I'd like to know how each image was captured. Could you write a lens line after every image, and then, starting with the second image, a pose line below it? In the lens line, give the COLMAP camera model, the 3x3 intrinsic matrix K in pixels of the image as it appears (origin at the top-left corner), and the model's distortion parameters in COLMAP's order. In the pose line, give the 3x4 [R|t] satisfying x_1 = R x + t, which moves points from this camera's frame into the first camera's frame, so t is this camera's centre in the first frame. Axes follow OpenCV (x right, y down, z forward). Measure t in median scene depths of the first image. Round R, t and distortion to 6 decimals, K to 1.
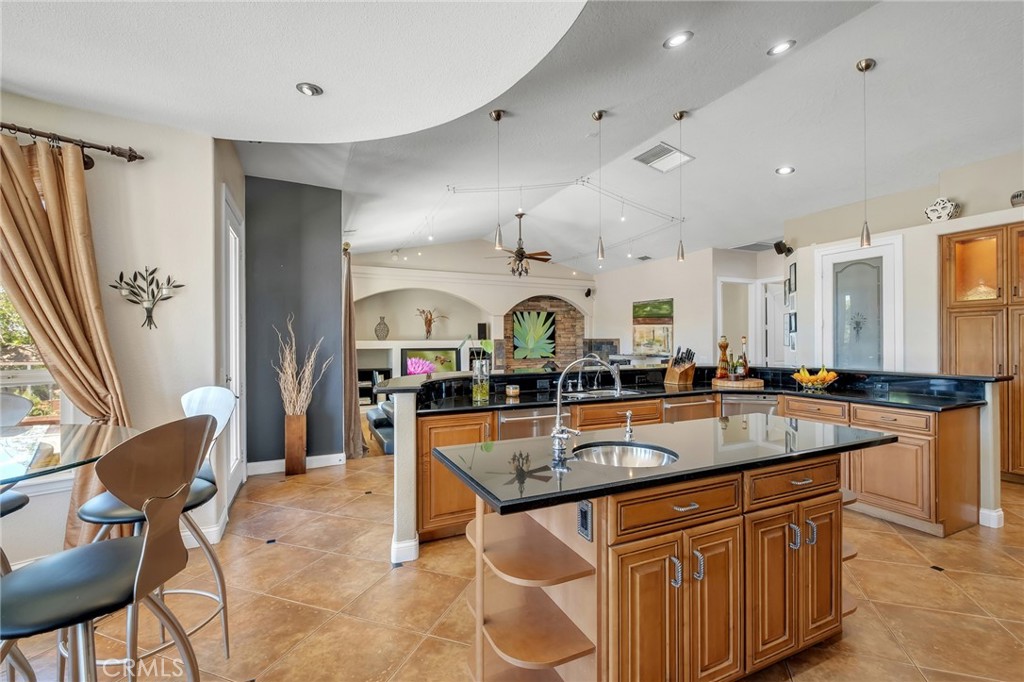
lens RADIAL K [[451.1, 0, 512.0], [0, 451.1, 341.0], [0, 0, 1]] dist [-0.003712, -0.000614]
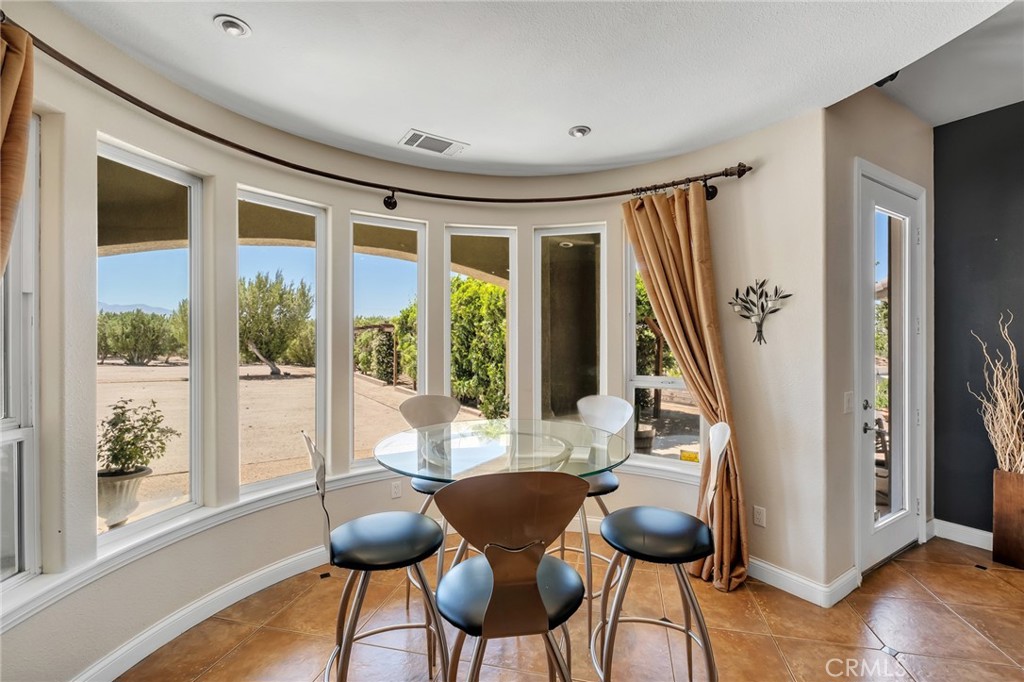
lens RADIAL K [[442.6, 0, 517.1], [0, 442.6, 343.4], [0, 0, 1]] dist [-0.001928, -0.001323]
pose [[0.121161, 0.014313, -0.992530, 0.042346], [0.005627, 0.999870, 0.015106, -0.028569], [0.992617, -0.007416, 0.121065, 0.233418]]
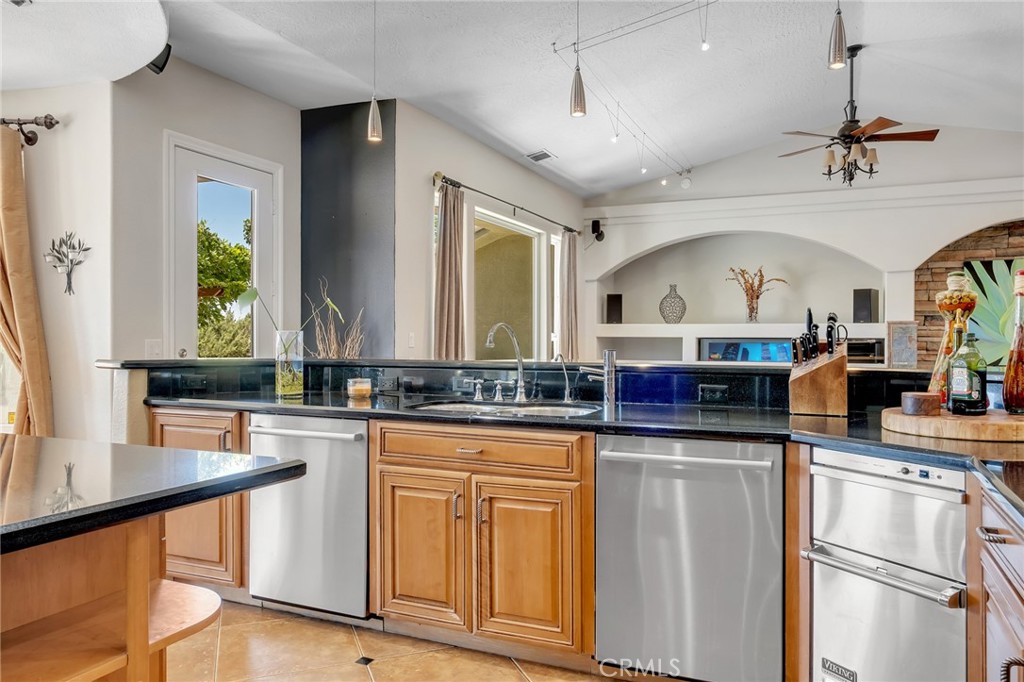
lens RADIAL K [[719.6, 0, 516.3], [0, 719.6, 342.6], [0, 0, 1]] dist [0.000370, 0.000990]
pose [[0.659003, 0.011633, -0.752050, 0.637582], [-0.007306, 0.999932, 0.009065, 0.034776], [0.752105, -0.000479, 0.659044, 0.437498]]
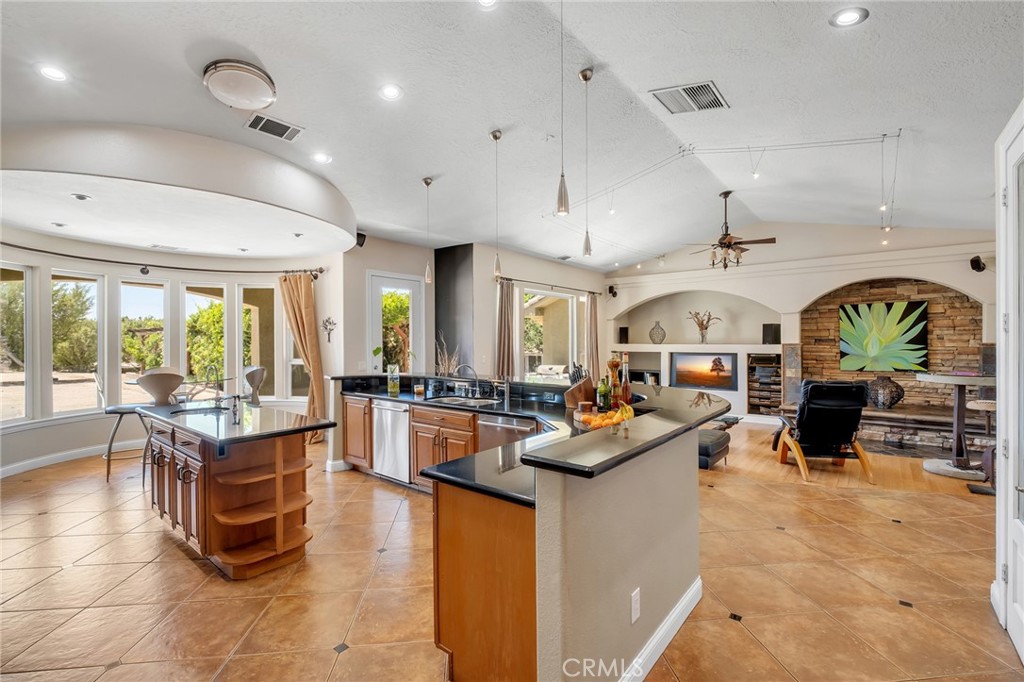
lens RADIAL K [[442.6, 0, 517.1], [0, 442.6, 343.4], [0, 0, 1]] dist [-0.001928, -0.001323]
pose [[0.445707, 0.008046, -0.895143, 1.030633], [0.002430, 0.999945, 0.010197, -0.029572], [0.895176, -0.006720, 0.445663, 0.533532]]
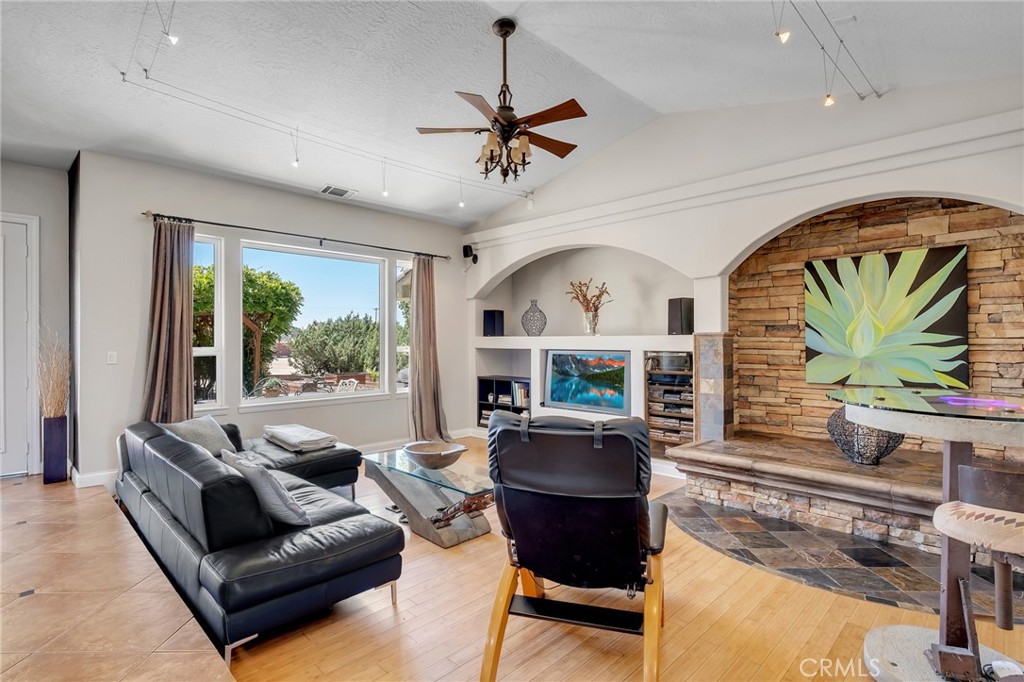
lens RADIAL K [[499.1, 0, 512.0], [0, 499.1, 341.0], [0, 0, 1]] dist [-0.000075, -0.000407]
pose [[0.352428, 0.004520, -0.935828, 0.803460], [-0.001070, 0.999990, 0.004427, 0.004999], [0.935838, -0.000559, 0.352429, 1.520591]]
